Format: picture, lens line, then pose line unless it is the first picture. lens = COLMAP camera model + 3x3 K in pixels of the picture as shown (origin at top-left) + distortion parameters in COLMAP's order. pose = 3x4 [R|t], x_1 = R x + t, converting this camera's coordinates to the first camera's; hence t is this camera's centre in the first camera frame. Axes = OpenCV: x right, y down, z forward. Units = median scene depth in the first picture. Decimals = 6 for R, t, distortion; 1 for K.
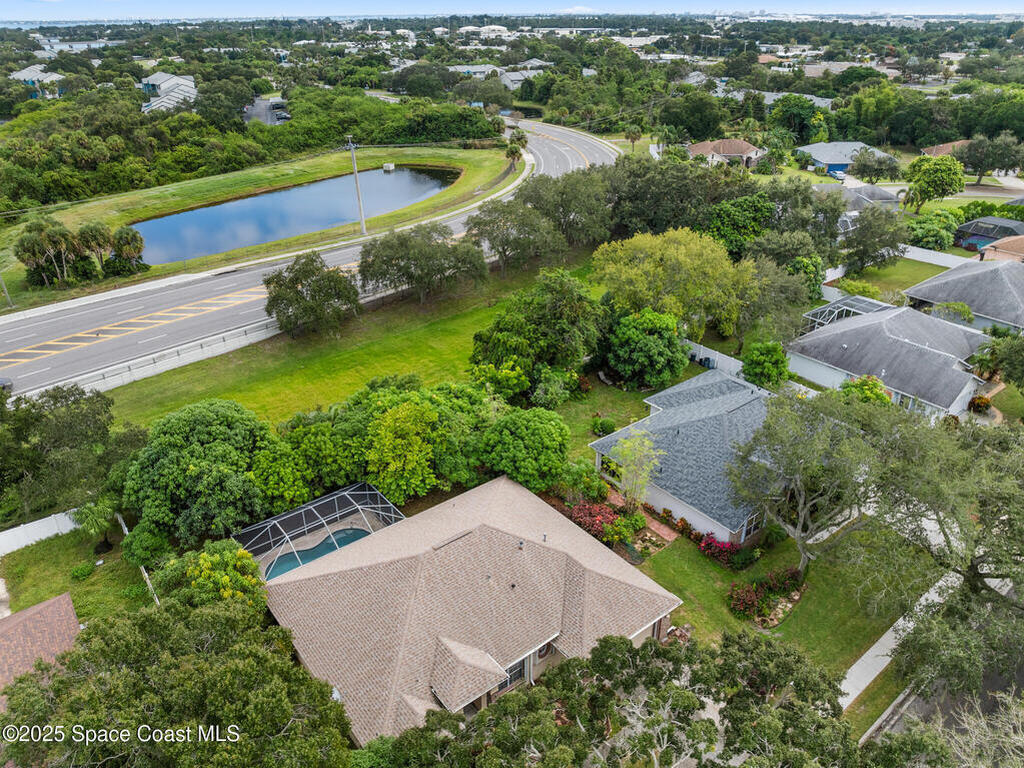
lens RADIAL K [[720.9, 0, 513.6], [0, 720.9, 383.0], [0, 0, 1]] dist [-0.047278, 0.022462]
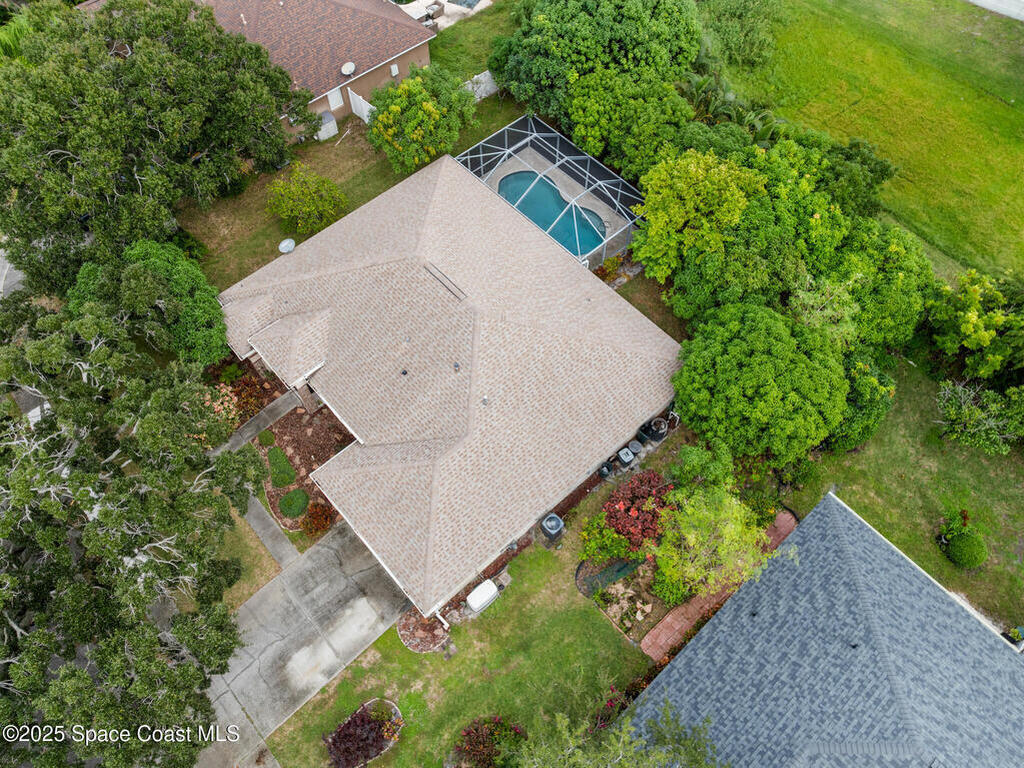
lens RADIAL K [[720.9, 0, 512.5], [0, 720.9, 378.2], [0, 0, 1]] dist [-0.047278, 0.022462]
pose [[0.060804, 0.862118, -0.503046, 0.257560], [-0.456418, 0.472218, 0.754118, -0.224713], [0.887686, 0.183746, 0.422198, 0.502521]]
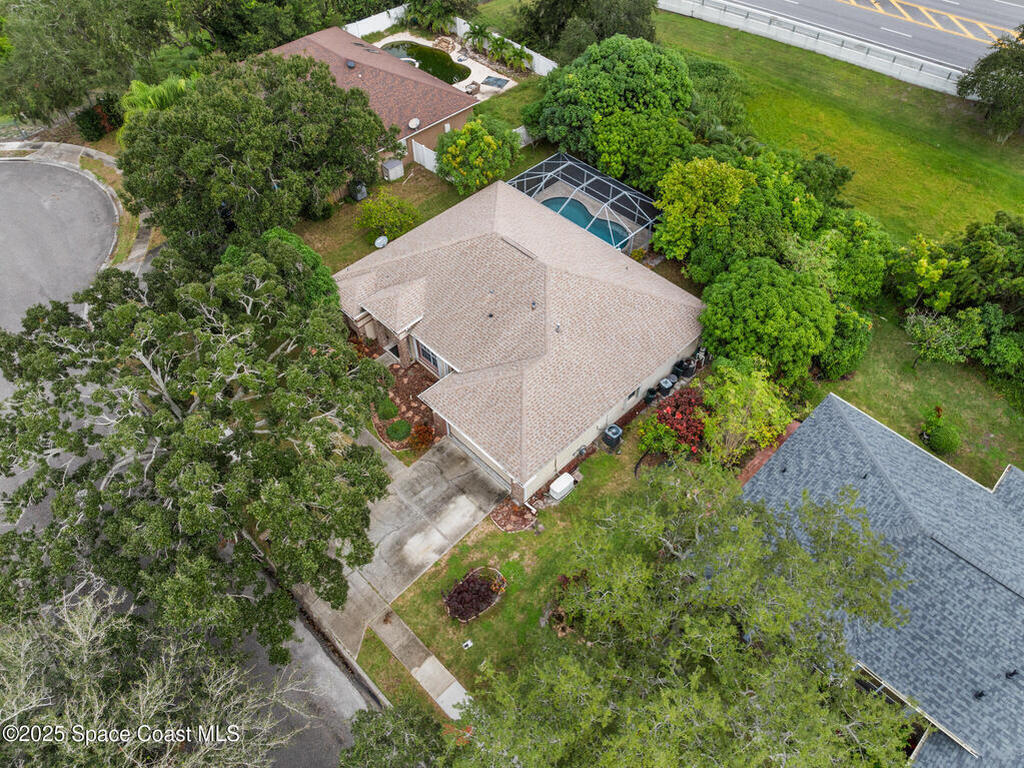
lens RADIAL K [[720.9, 0, 511.8], [0, 720.9, 382.9], [0, 0, 1]] dist [-0.047278, 0.022462]
pose [[0.104264, 0.763123, -0.637788, 0.450031], [-0.456335, 0.606501, 0.651087, -0.201683], [0.883679, 0.223159, 0.411476, 0.414816]]
